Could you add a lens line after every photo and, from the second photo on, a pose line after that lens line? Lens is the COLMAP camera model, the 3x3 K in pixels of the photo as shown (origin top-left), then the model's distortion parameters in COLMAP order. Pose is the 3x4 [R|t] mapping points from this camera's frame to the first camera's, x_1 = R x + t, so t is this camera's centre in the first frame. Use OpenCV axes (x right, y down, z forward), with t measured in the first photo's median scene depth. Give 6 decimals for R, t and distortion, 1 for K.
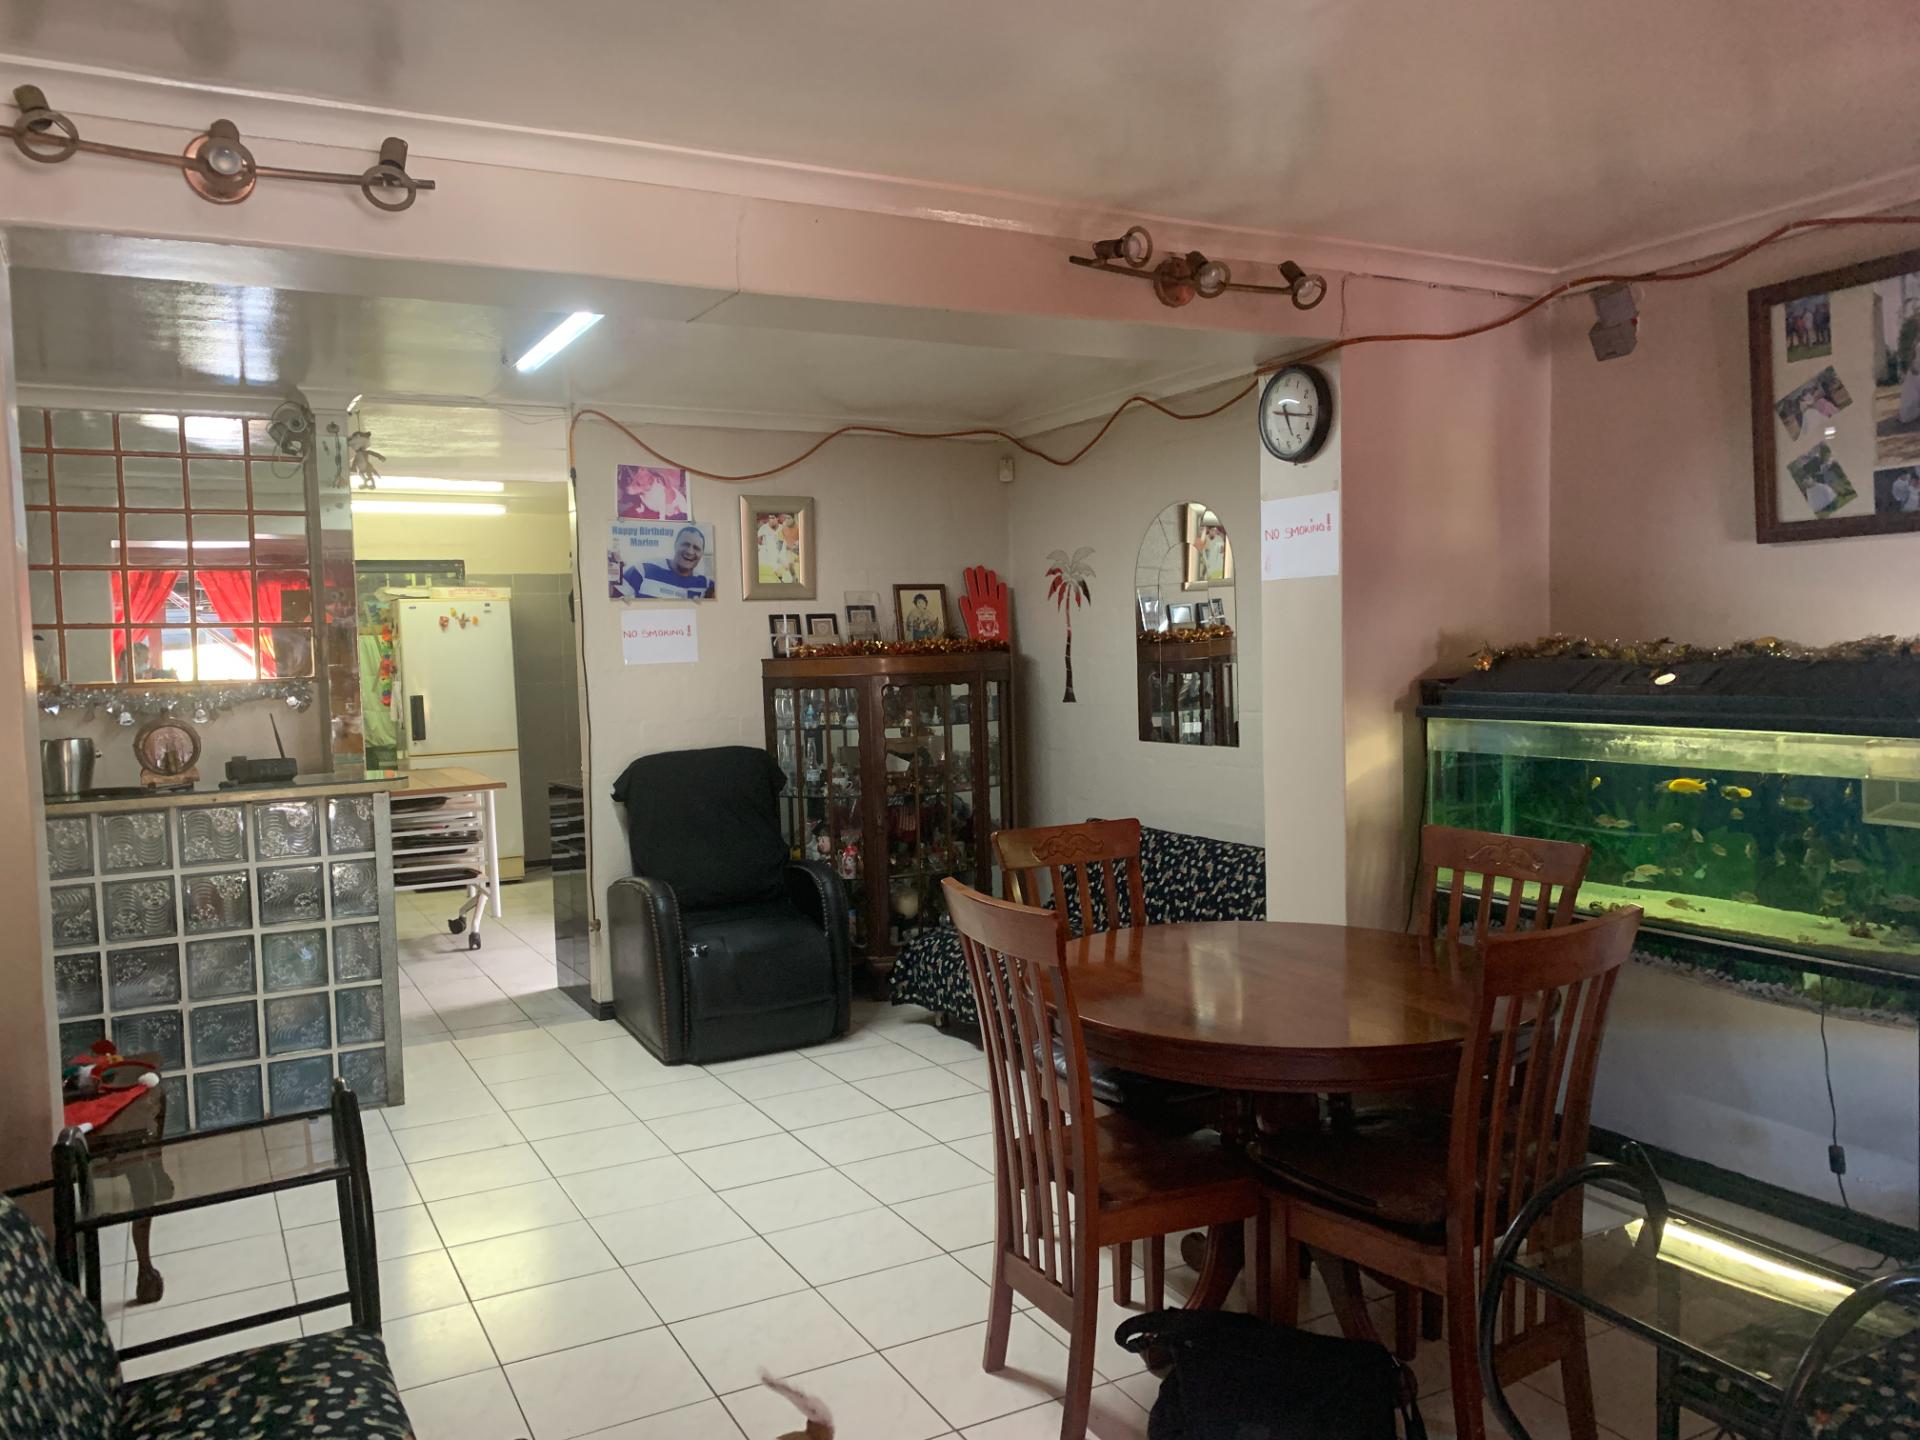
lens RADIAL K [[1457.0, 0, 953.0], [0, 1457.0, 732.7], [0, 0, 1]] dist [0.057933, -0.068844]
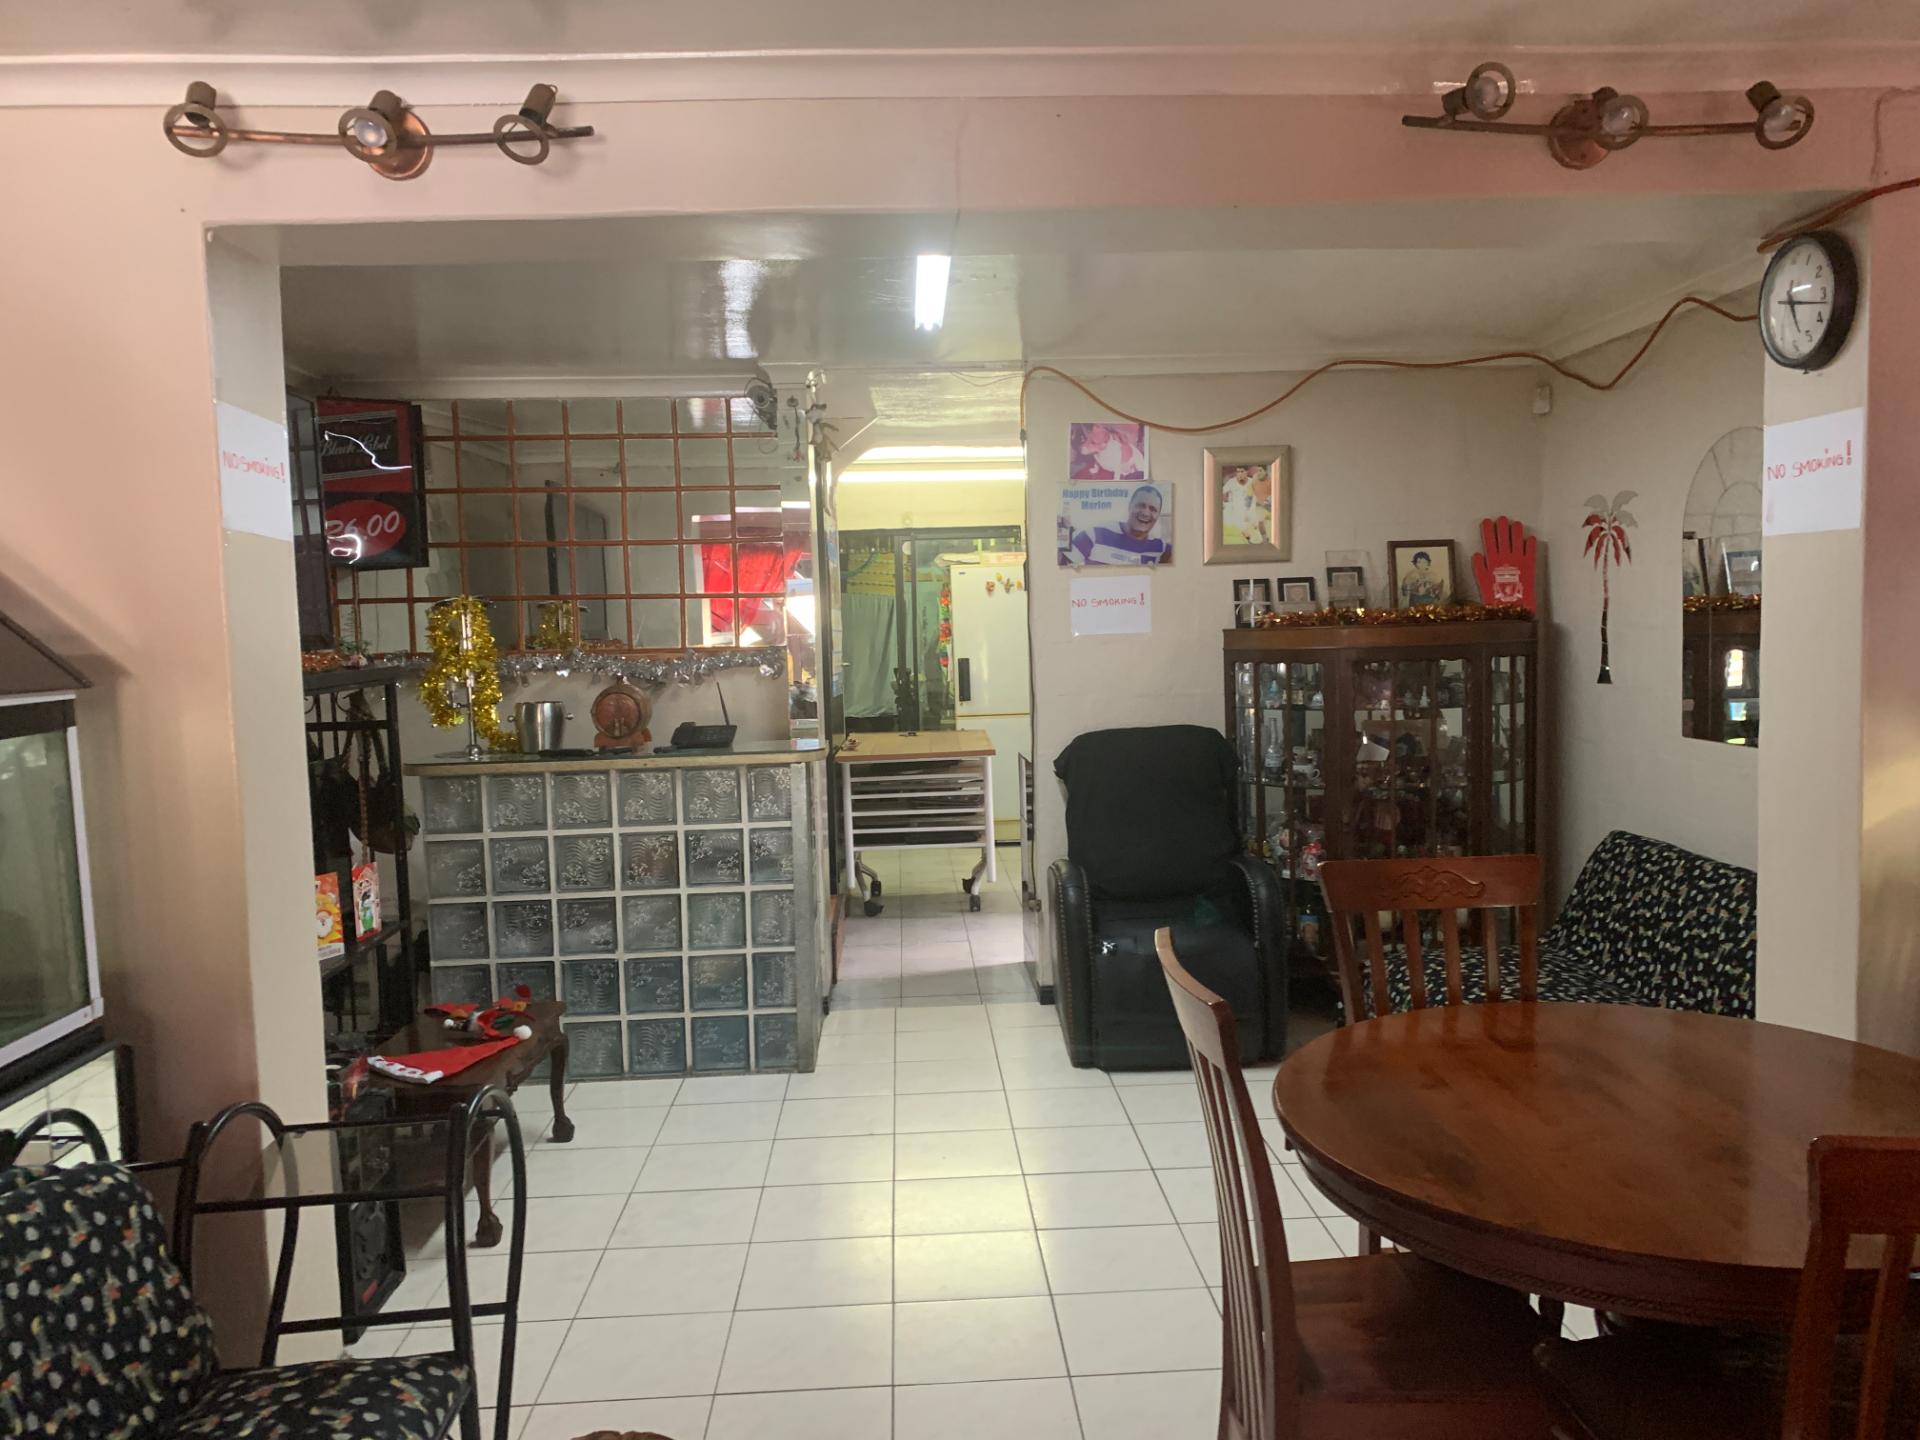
lens RADIAL K [[1457.0, 0, 970.1], [0, 1457.0, 722.8], [0, 0, 1]] dist [0.057933, -0.068844]
pose [[0.903669, 0.035242, -0.426780, 0.129552], [-0.024206, 0.999218, 0.031258, -0.019036], [0.427548, -0.017916, 0.903815, 0.128872]]
